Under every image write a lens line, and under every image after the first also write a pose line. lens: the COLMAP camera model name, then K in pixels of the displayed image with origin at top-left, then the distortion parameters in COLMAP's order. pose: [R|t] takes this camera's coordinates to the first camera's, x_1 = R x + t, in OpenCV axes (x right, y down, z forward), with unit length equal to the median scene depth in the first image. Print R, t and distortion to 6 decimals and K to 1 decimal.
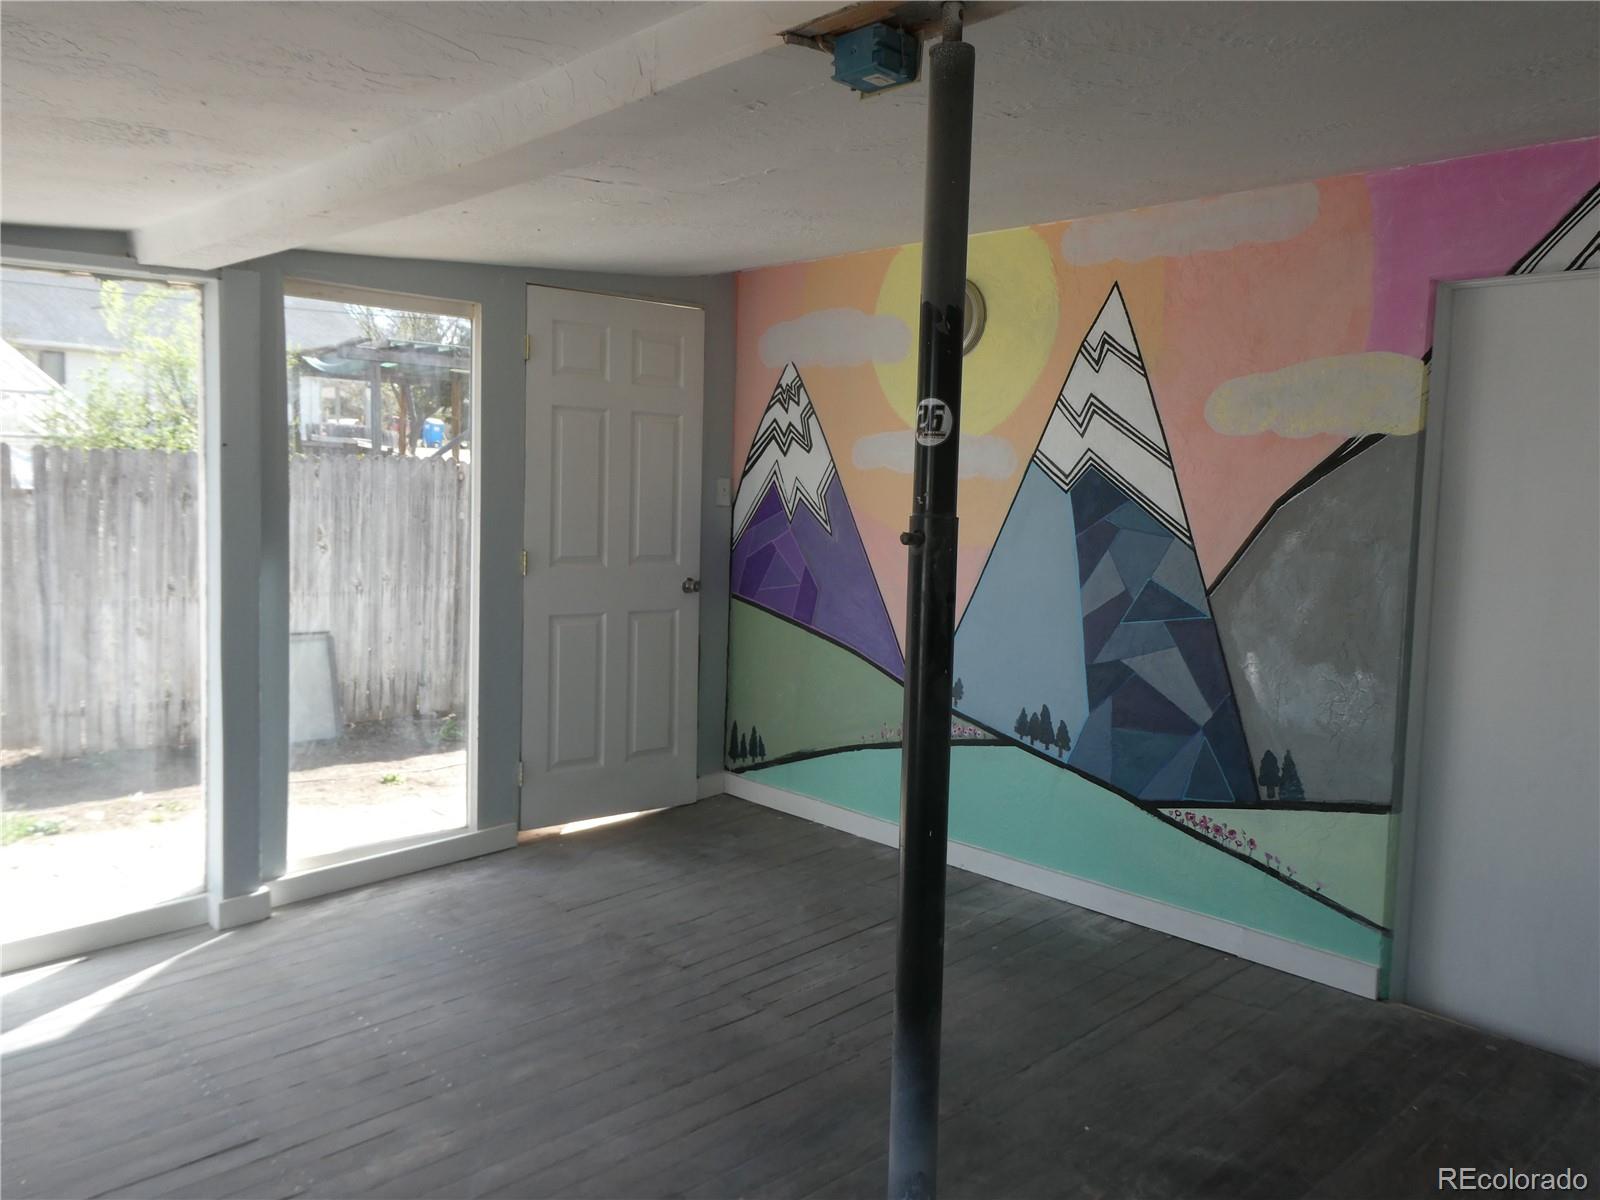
lens RADIAL K [[1220.2, 0, 806.1], [0, 1220.2, 602.2], [0, 0, 1]] dist [0.015622, -0.006833]
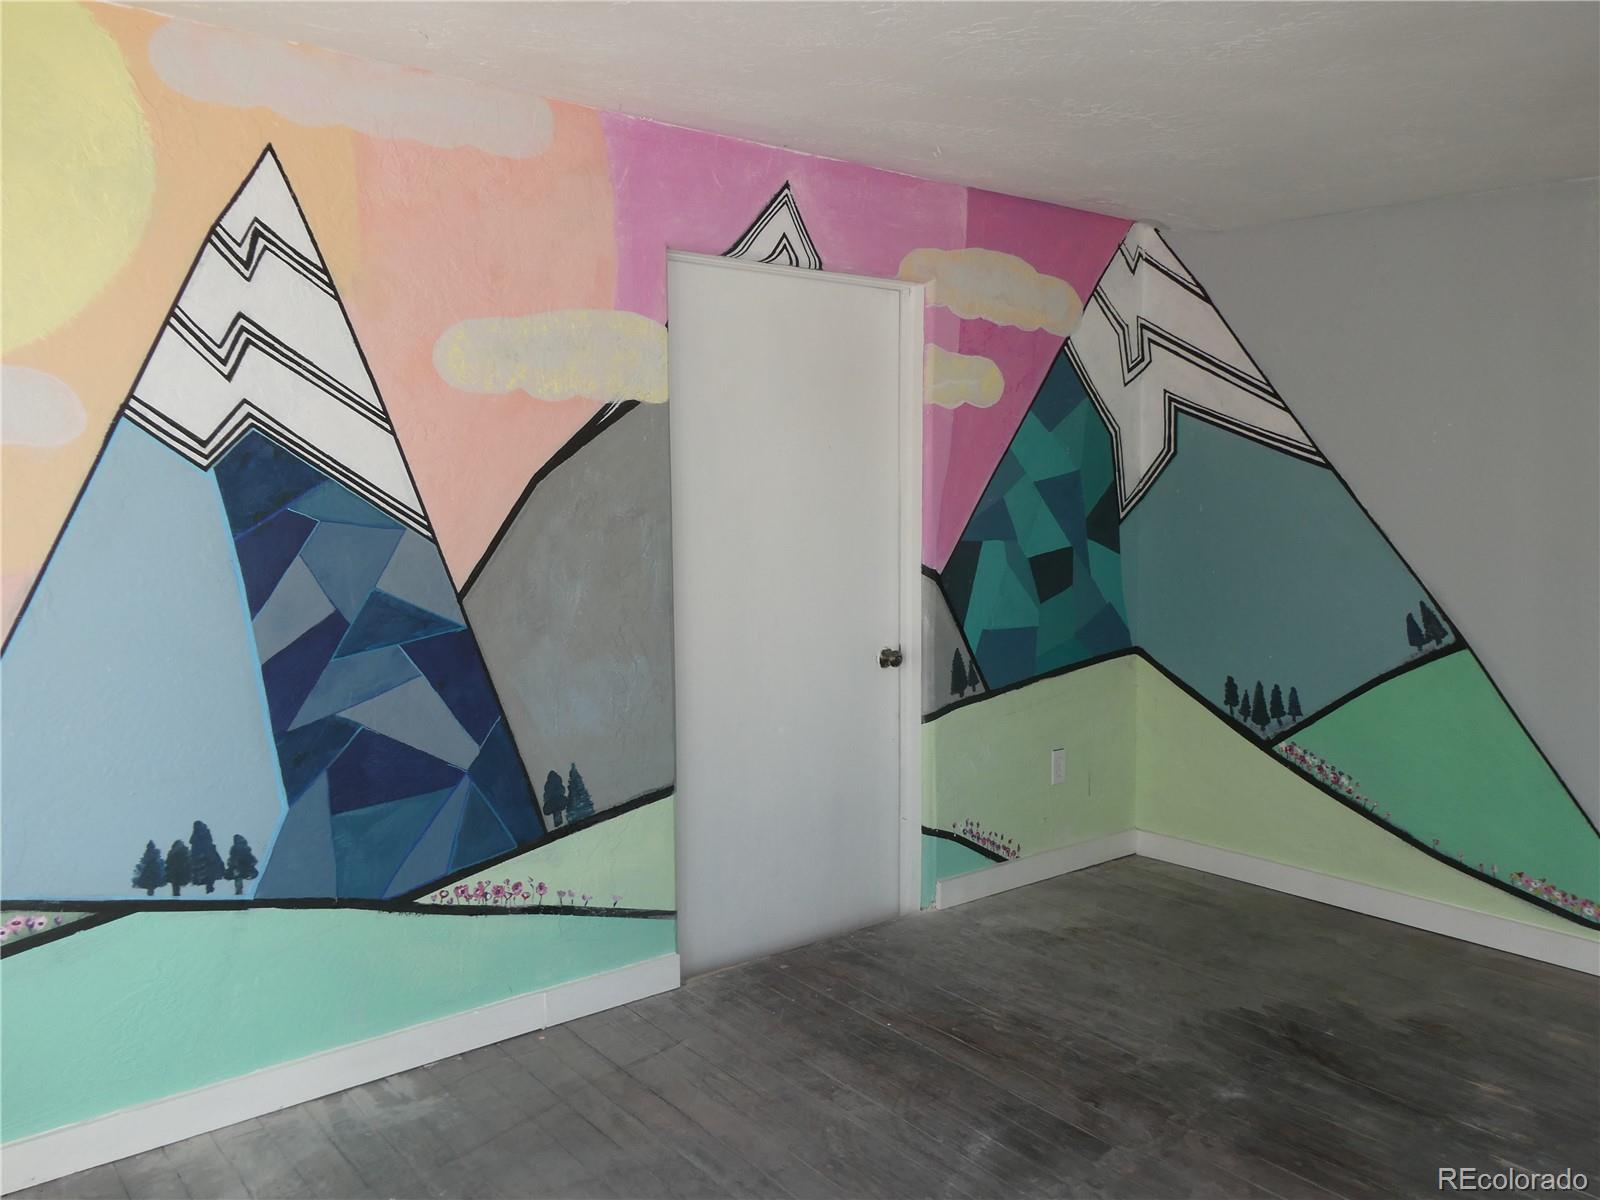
lens RADIAL K [[1220.2, 0, 801.8], [0, 1220.2, 605.5], [0, 0, 1]] dist [0.015622, -0.006833]
pose [[0.081769, -0.108287, 0.990751, -0.390566], [0.114689, 0.988499, 0.098575, -0.049984], [-0.990030, 0.105568, 0.093248, 0.672012]]
